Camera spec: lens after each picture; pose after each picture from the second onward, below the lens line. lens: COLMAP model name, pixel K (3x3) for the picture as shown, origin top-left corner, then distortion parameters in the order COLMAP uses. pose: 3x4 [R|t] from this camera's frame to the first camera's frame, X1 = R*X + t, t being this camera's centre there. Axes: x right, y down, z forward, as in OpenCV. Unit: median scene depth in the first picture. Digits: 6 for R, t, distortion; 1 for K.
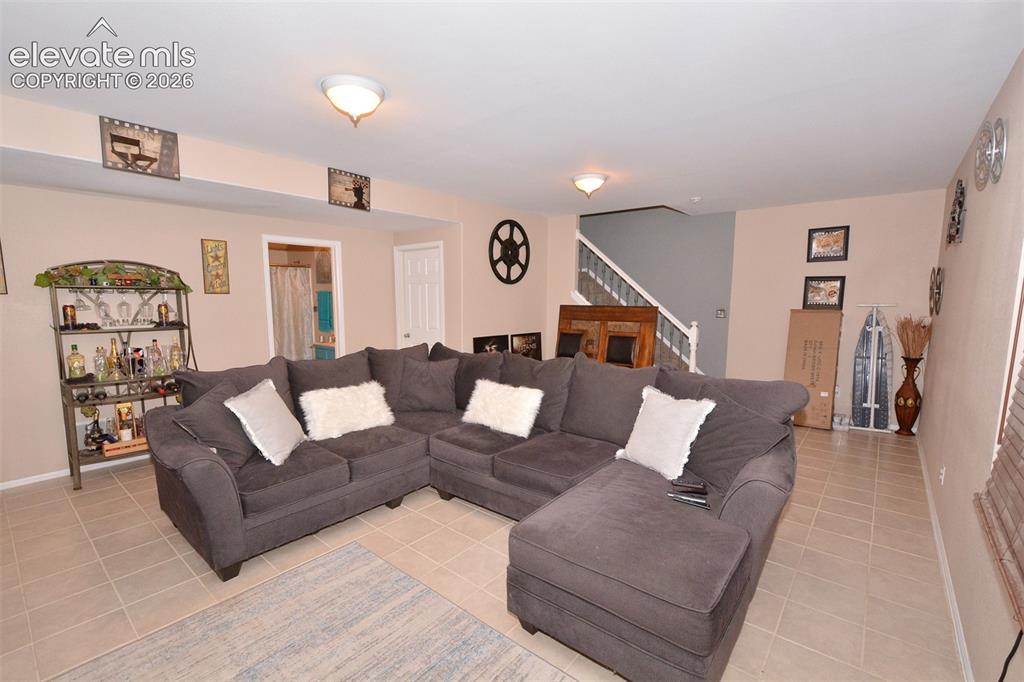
lens RADIAL K [[445.1, 0, 507.2], [0, 445.1, 351.0], [0, 0, 1]] dist [0.000172, -0.000580]
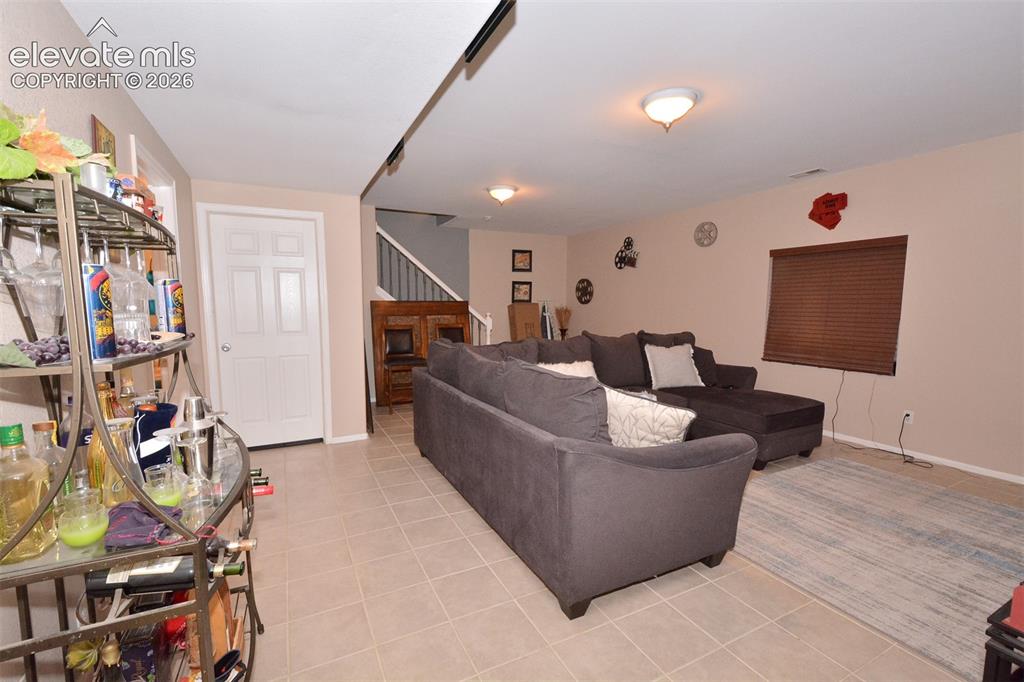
lens RADIAL K [[445.1, 0, 507.2], [0, 445.1, 351.0], [0, 0, 1]] dist [0.000172, -0.000580]
pose [[0.382159, -0.099694, 0.918703, -0.765055], [0.108737, 0.992108, 0.062428, -0.031490], [-0.917677, 0.076039, 0.389984, 0.471991]]
